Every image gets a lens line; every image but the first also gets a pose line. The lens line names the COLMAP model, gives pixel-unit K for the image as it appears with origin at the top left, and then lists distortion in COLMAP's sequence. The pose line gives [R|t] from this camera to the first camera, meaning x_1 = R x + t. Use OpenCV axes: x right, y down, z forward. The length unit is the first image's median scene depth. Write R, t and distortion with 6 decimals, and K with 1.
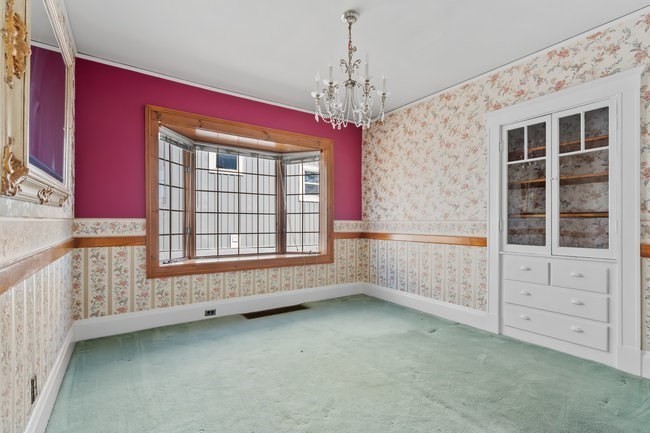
lens RADIAL K [[303.7, 0, 323.3], [0, 303.7, 222.6], [0, 0, 1]] dist [-0.001424, 0.000640]
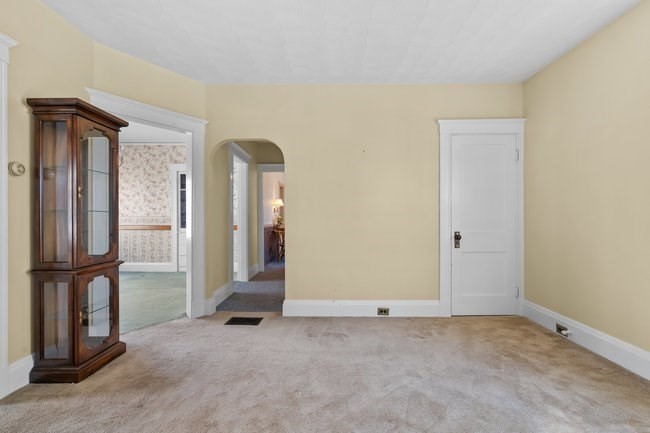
lens RADIAL K [[303.7, 0, 323.1], [0, 303.7, 219.8], [0, 0, 1]] dist [-0.001424, 0.000640]
pose [[0.561941, -0.008772, 0.827131, -0.466798], [0.003525, 0.999960, 0.008210, -0.000301], [-0.827170, -0.001698, 0.561949, -0.804771]]
